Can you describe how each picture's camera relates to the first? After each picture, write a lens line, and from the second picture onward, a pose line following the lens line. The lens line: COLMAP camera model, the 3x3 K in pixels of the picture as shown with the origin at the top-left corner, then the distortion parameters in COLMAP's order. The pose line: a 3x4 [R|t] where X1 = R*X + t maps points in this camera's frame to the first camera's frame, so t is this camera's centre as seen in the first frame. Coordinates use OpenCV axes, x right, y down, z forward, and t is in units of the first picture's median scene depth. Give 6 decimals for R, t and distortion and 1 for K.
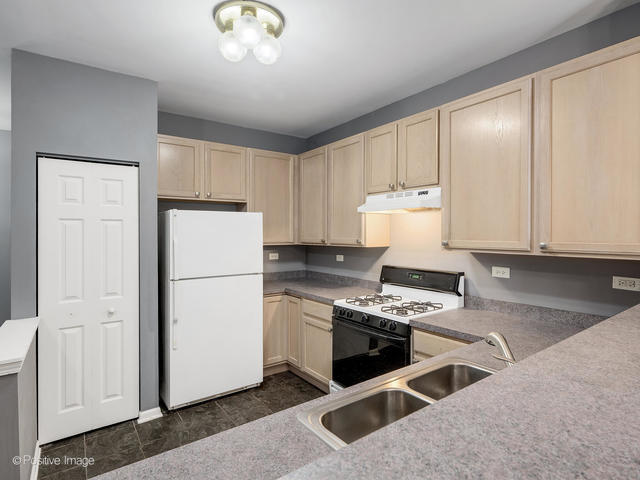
lens RADIAL K [[335.3, 0, 338.8], [0, 335.3, 229.8], [0, 0, 1]] dist [-0.000751, -0.000369]
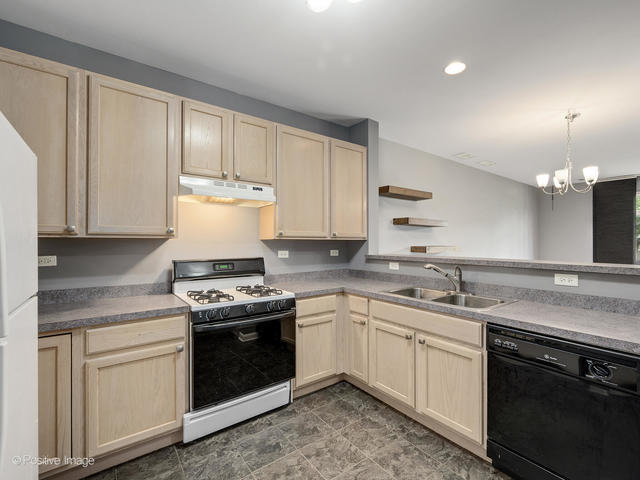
lens RADIAL K [[300.8, 0, 321.5], [0, 300.8, 236.8], [0, 0, 1]] dist [-0.001689, -0.000654]
pose [[0.019682, 0.018639, 0.999633, -0.678468], [-0.012172, 0.999757, -0.018402, 0.061632], [-0.999732, -0.011805, 0.019904, 0.677397]]
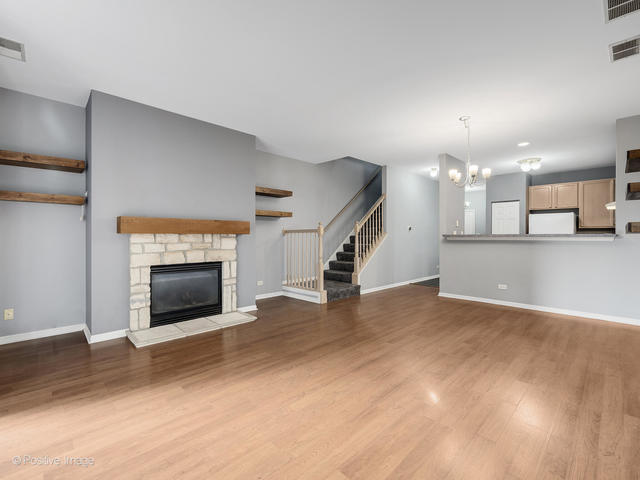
lens RADIAL K [[300.8, 0, 321.5], [0, 300.8, 236.8], [0, 0, 1]] dist [-0.001689, -0.000654]
pose [[0.132968, 0.008056, -0.991088, 1.931703], [0.005515, 0.999945, 0.008868, 0.105690], [0.991105, -0.006645, 0.132916, -1.182392]]
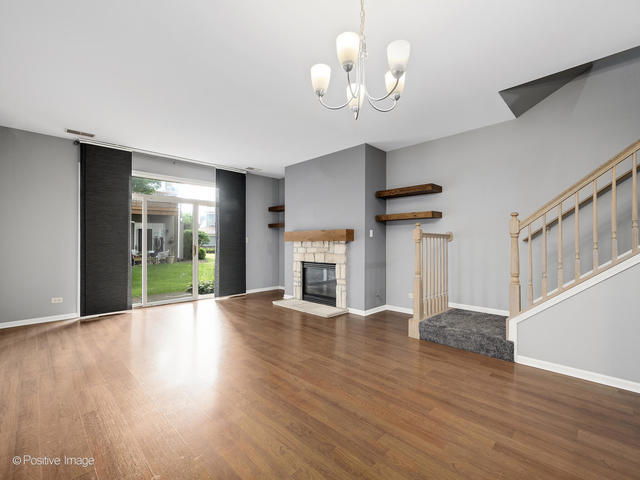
lens RADIAL K [[300.8, 0, 321.5], [0, 300.8, 236.8], [0, 0, 1]] dist [-0.001689, -0.000654]
pose [[-0.995043, 0.002728, -0.099410, 0.641285], [0.005333, 0.999649, -0.025954, 0.123390], [0.099304, -0.026356, -0.994708, 0.330117]]
